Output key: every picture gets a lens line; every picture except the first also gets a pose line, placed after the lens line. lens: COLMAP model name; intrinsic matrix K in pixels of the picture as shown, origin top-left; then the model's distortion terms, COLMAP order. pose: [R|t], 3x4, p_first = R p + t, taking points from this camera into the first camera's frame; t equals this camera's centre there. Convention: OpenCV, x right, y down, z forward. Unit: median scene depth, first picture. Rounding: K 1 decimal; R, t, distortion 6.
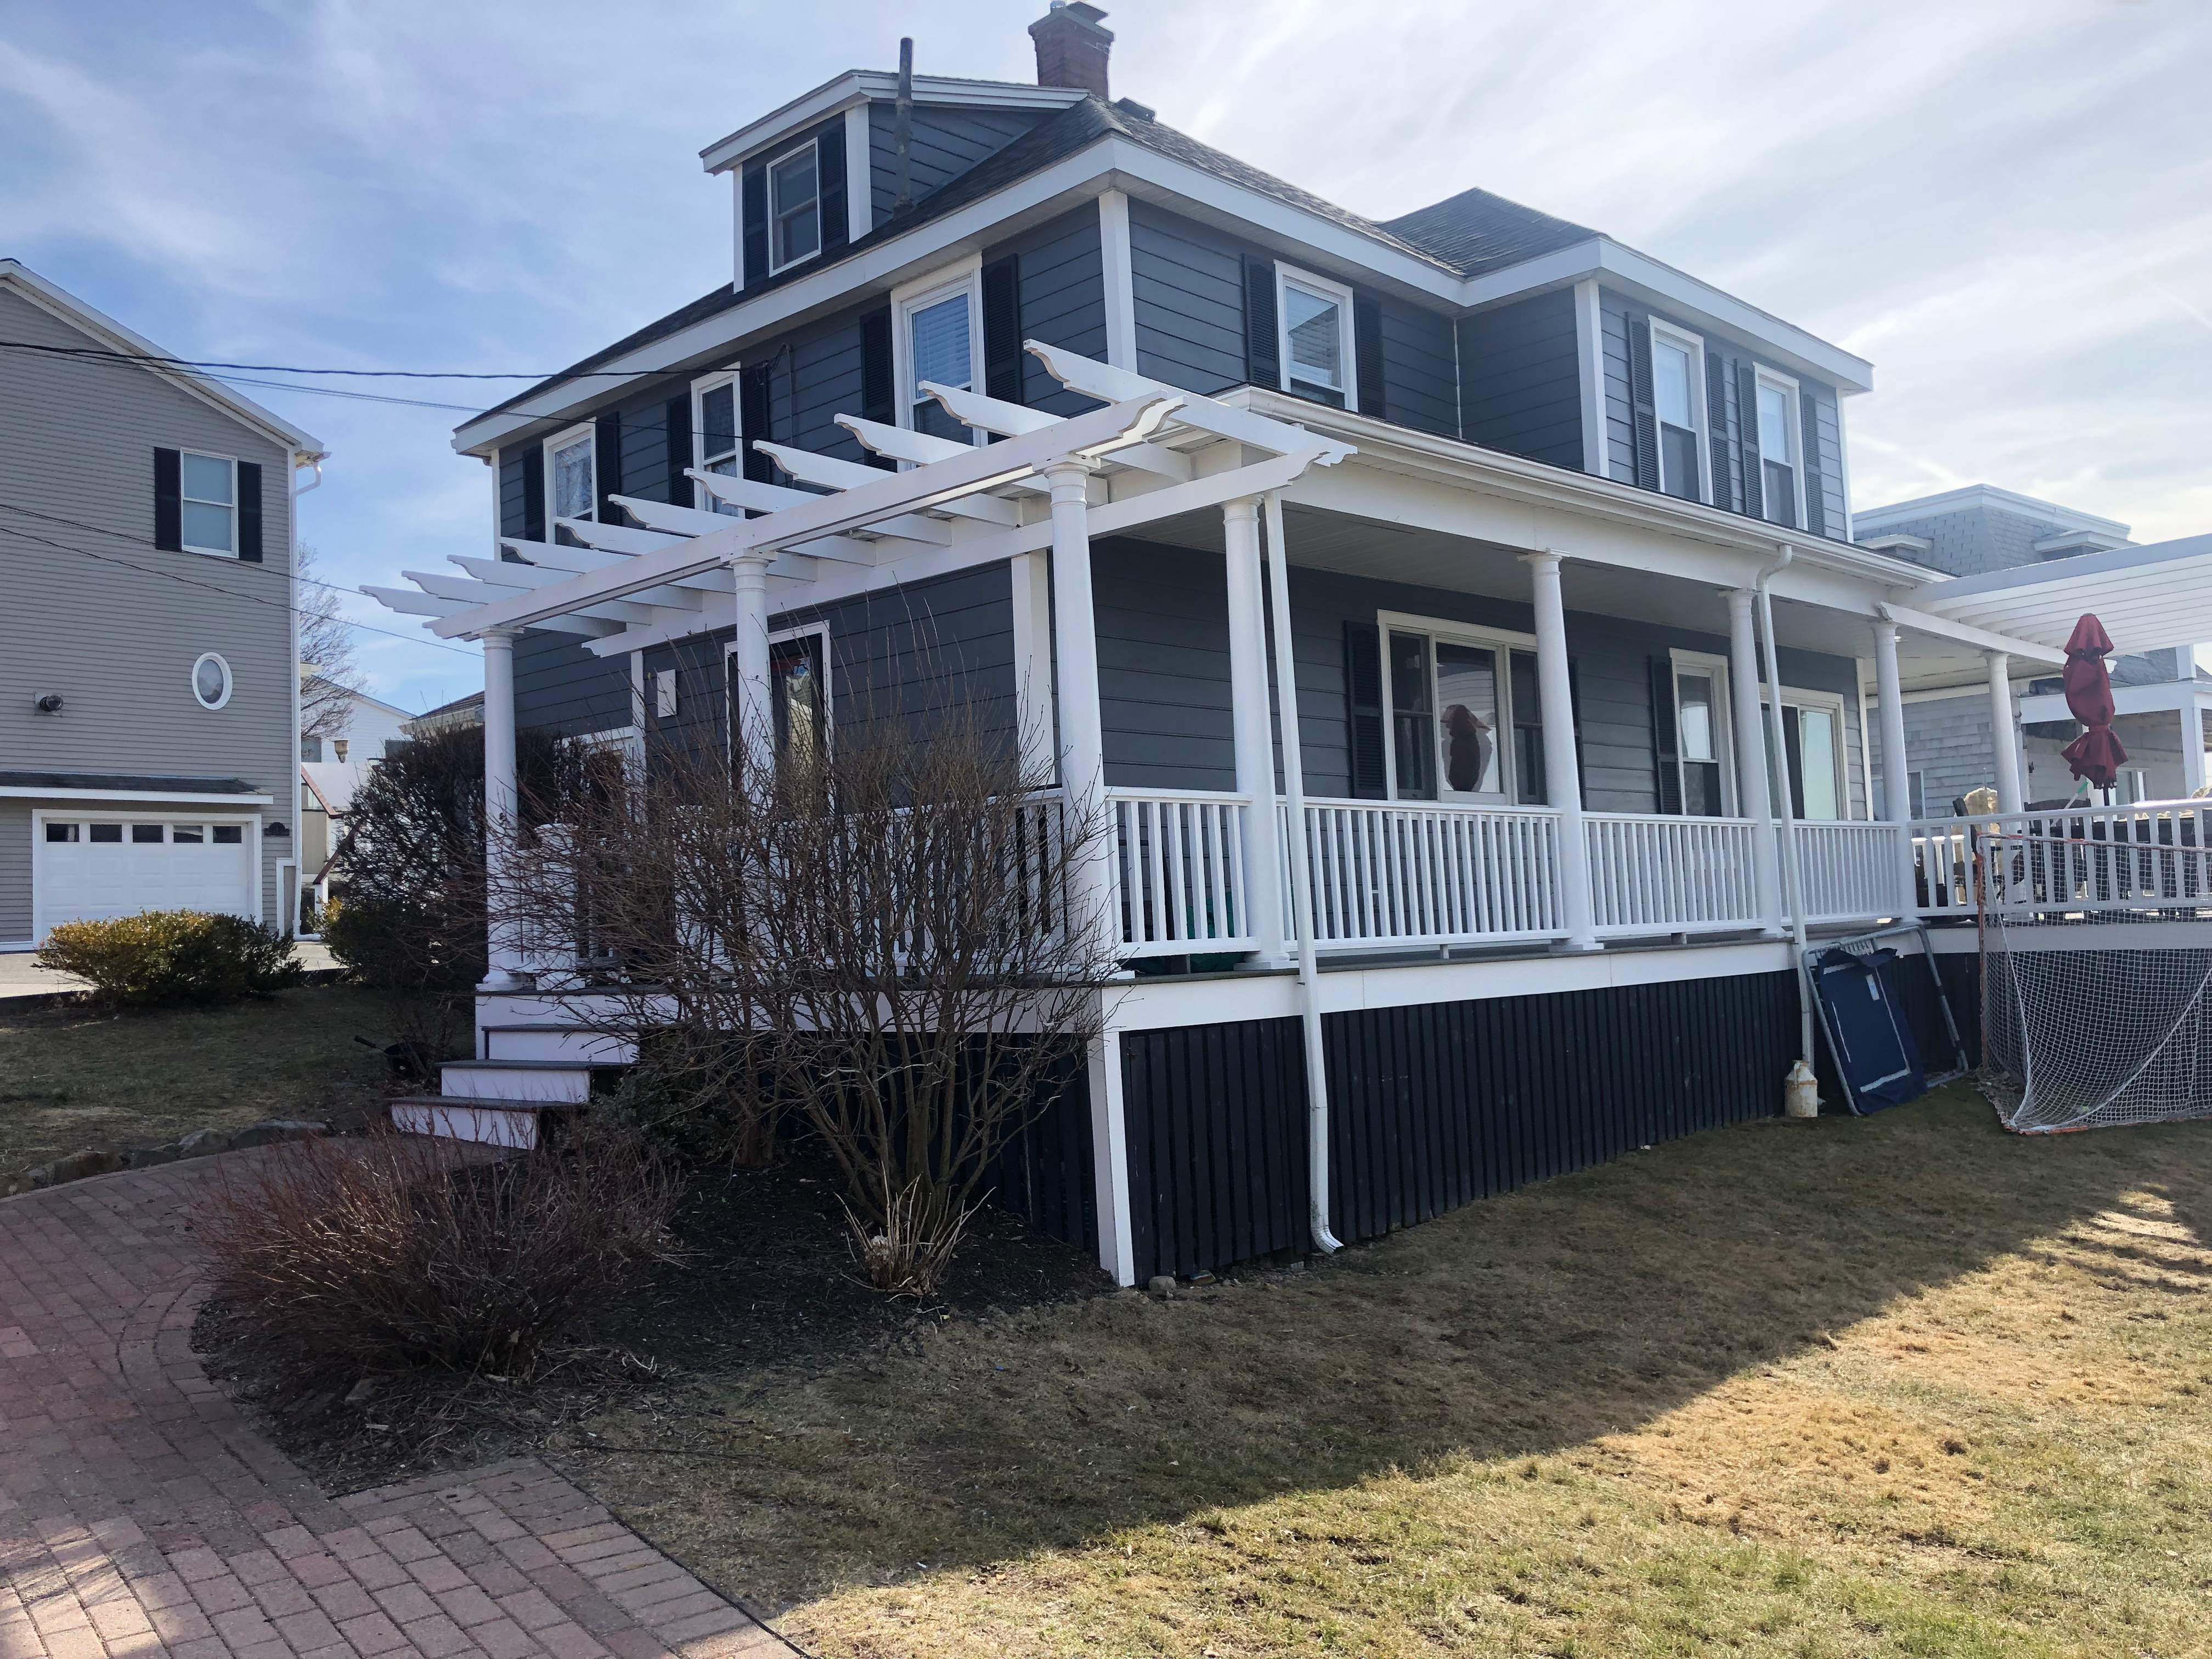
lens RADIAL K [[1801.2, 0, 1103.9], [0, 1801.2, 817.9], [0, 0, 1]] dist [0.021199, -0.000039]
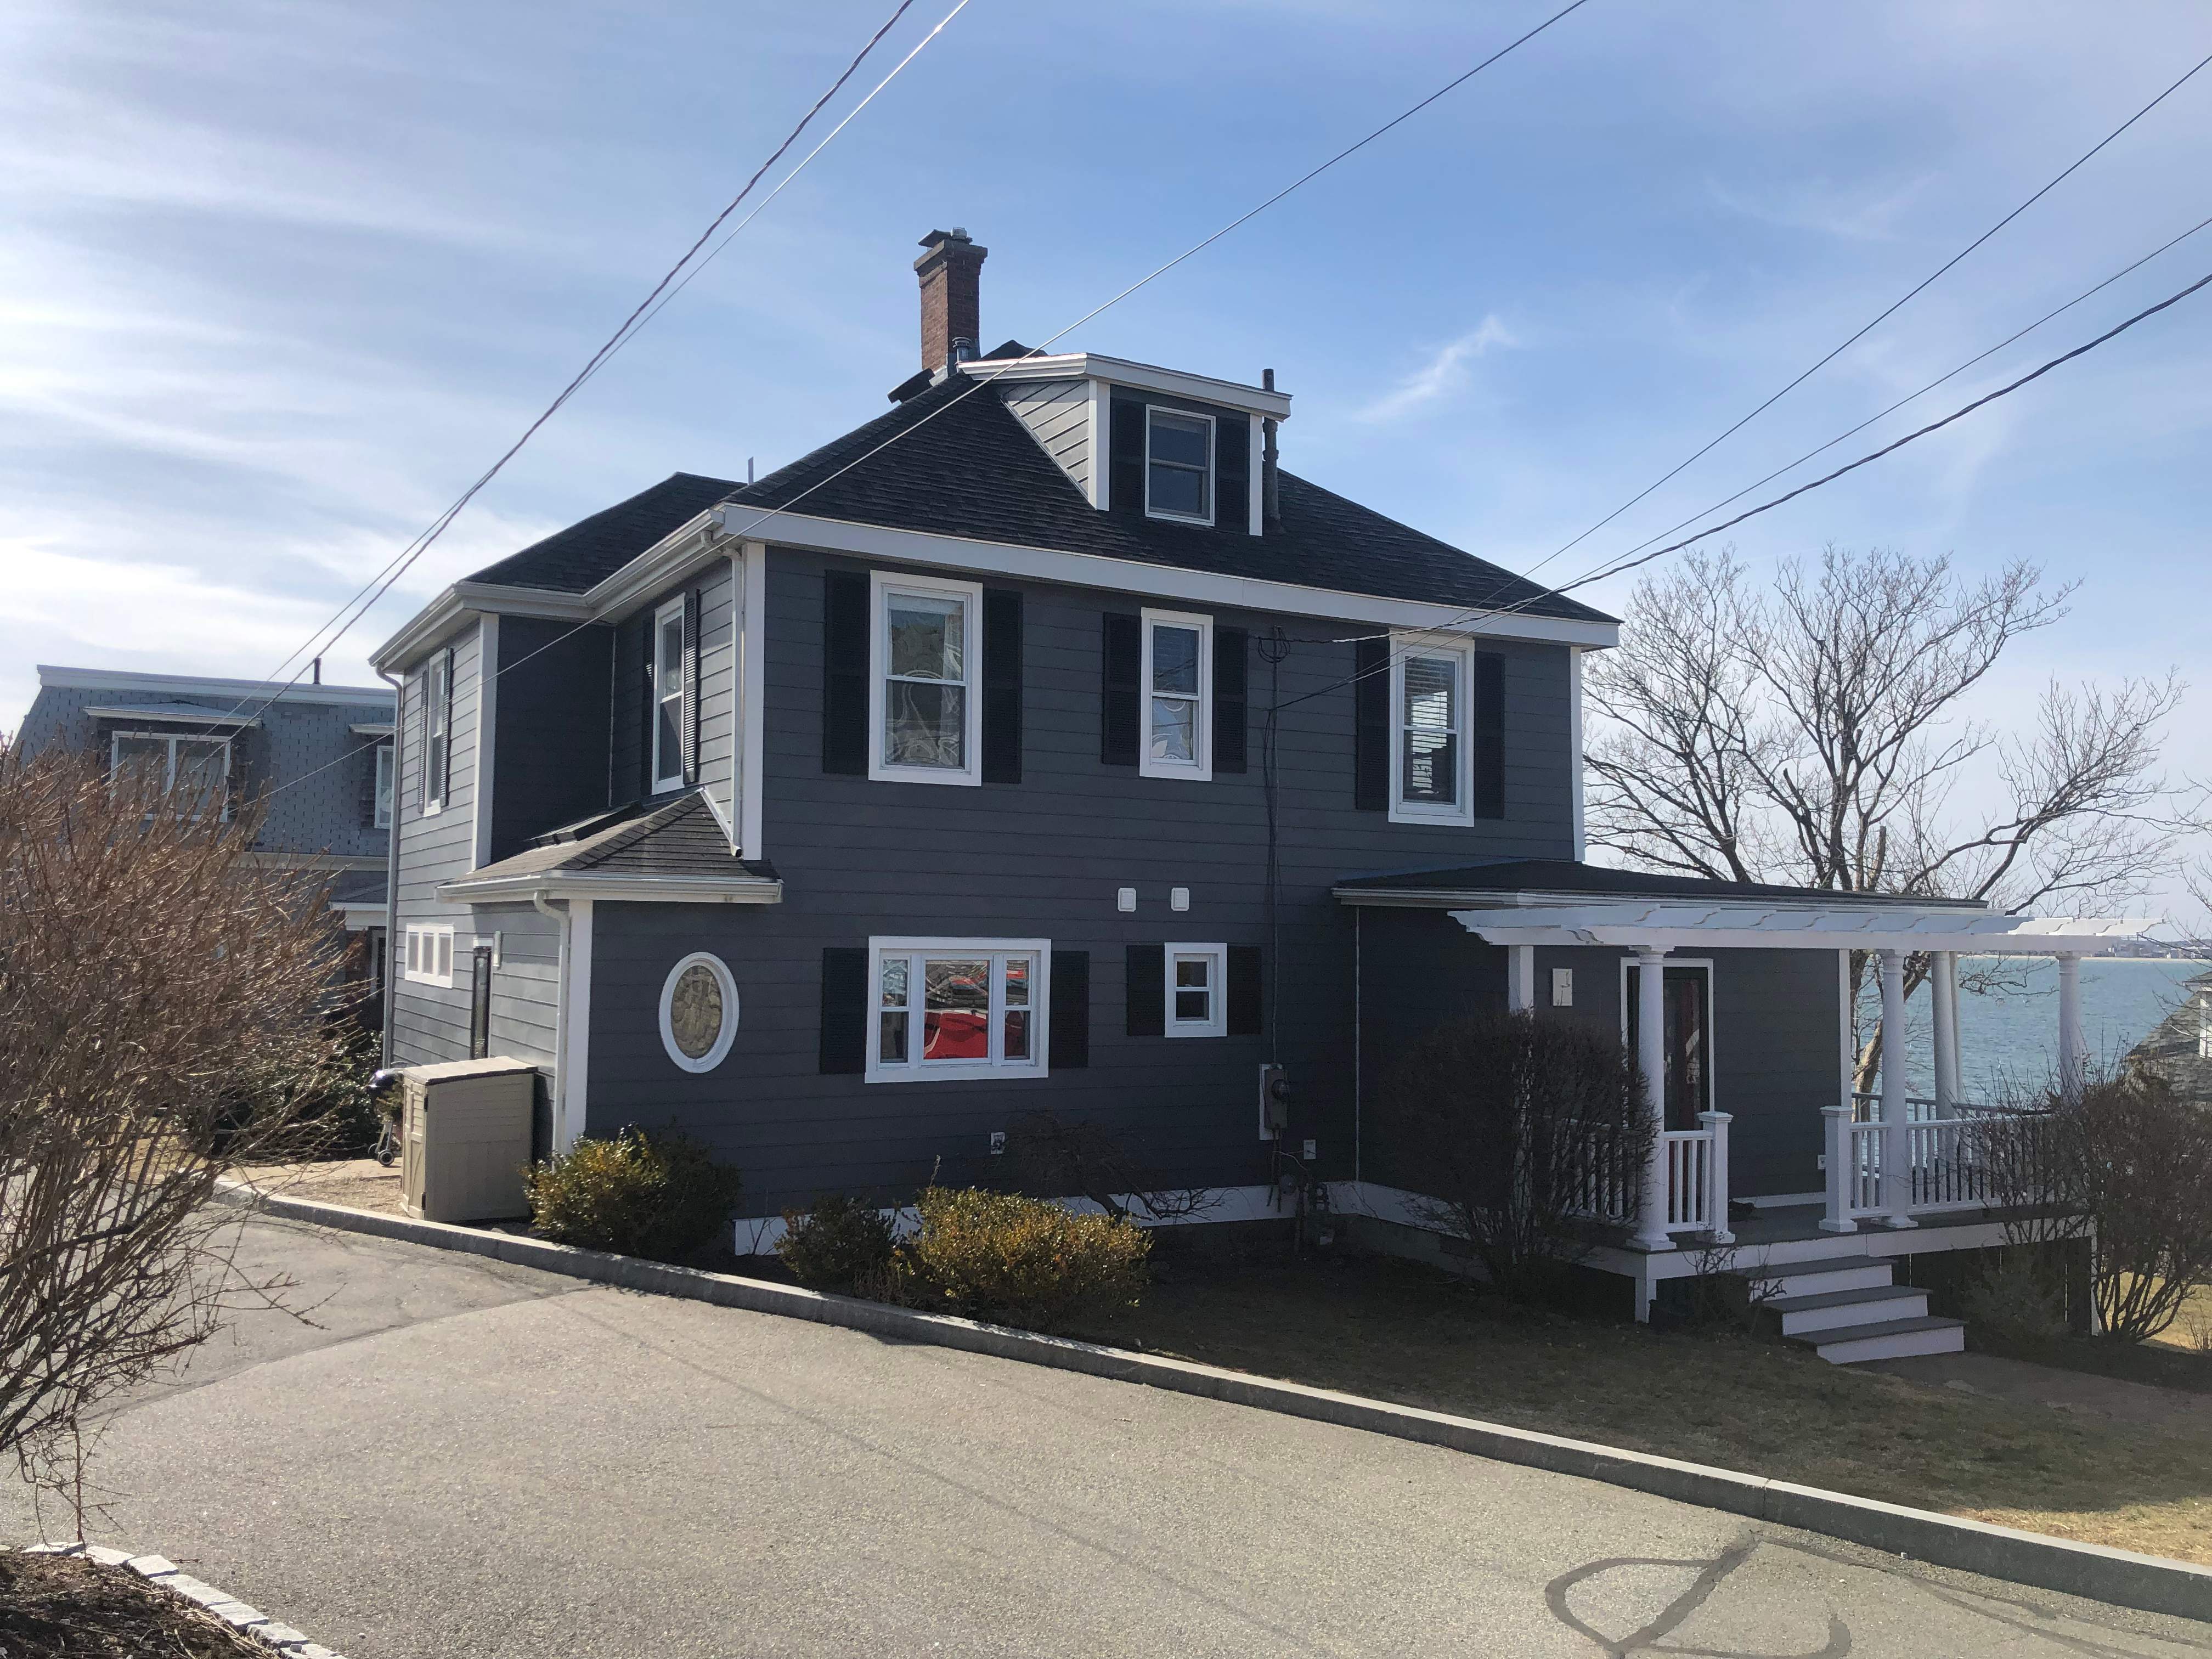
lens RADIAL K [[1769.6, 0, 1109.3], [0, 1769.6, 836.9], [0, 0, 1]] dist [0.028999, 0.000618]
pose [[0.265272, 0.097423, 0.959239, -1.374713], [-0.079949, 0.993678, -0.078811, -0.046609], [-0.960853, -0.055784, 0.271384, 0.895206]]
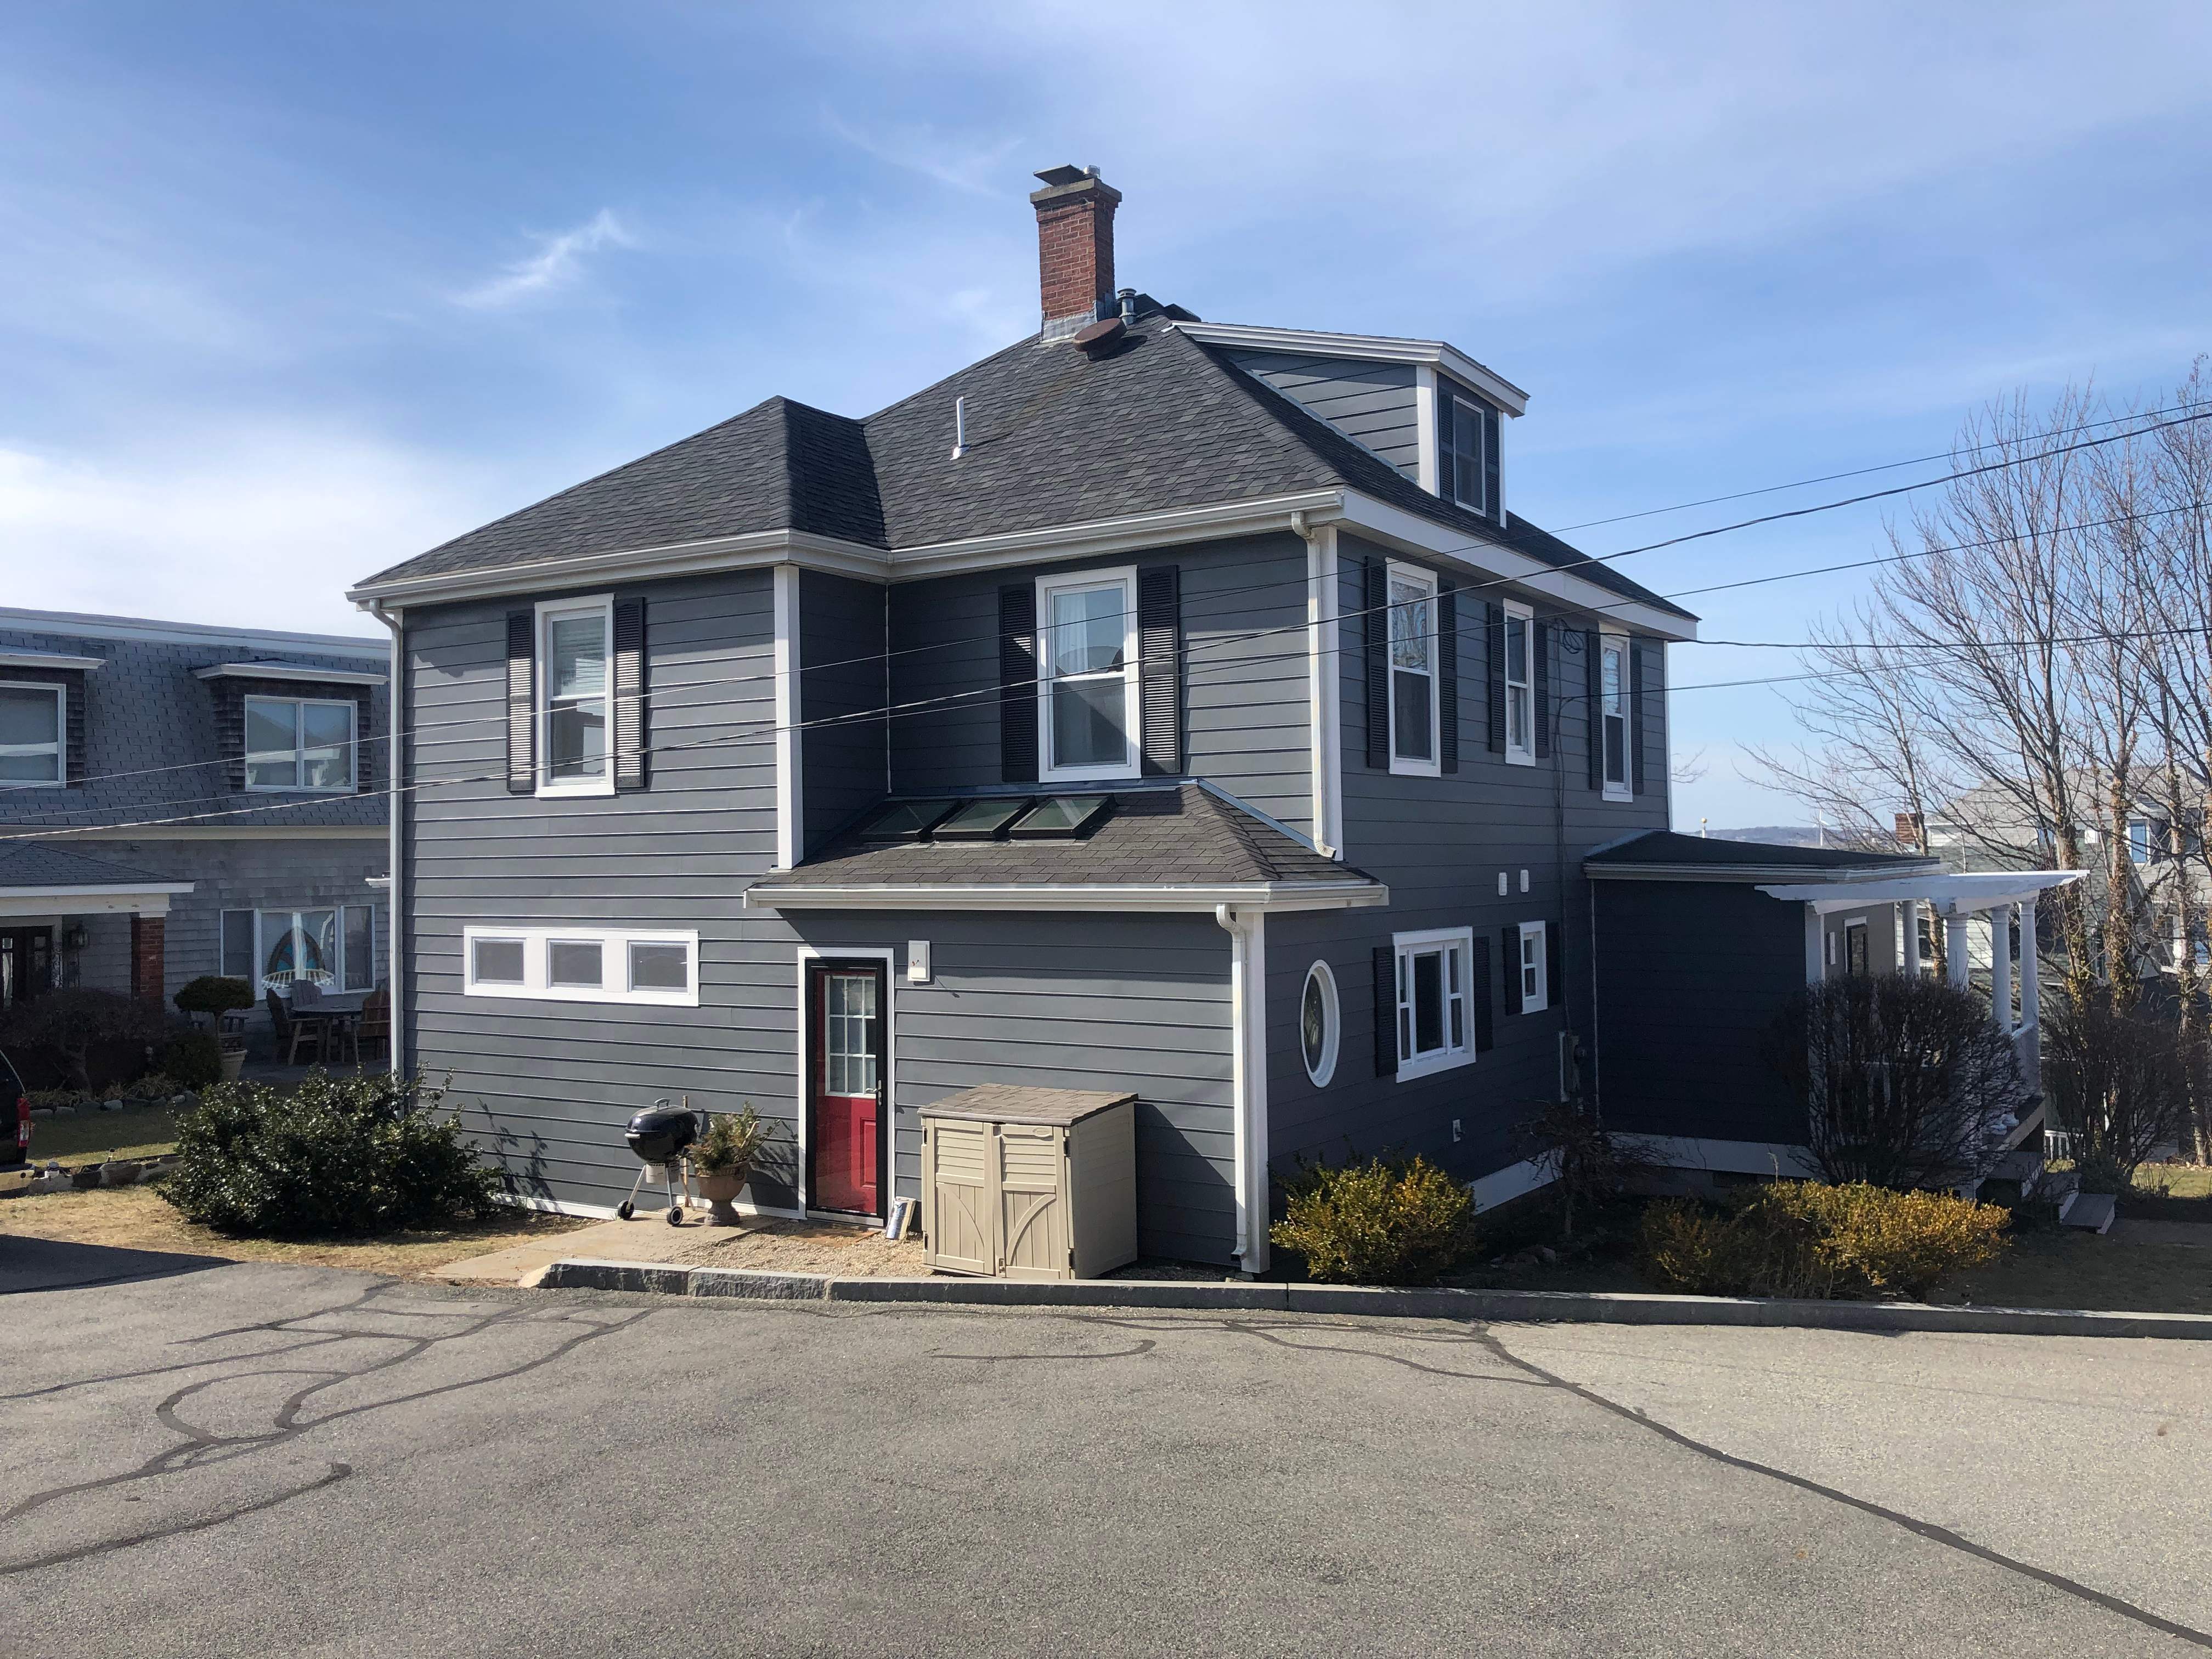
lens RADIAL K [[1801.2, 0, 1103.9], [0, 1801.2, 817.9], [0, 0, 1]] dist [0.021199, -0.000039]
pose [[-0.205762, 0.063479, 0.976541, -1.390812], [-0.034535, 0.996801, -0.072072, -0.045226], [-0.977993, -0.048555, -0.202912, 1.693376]]
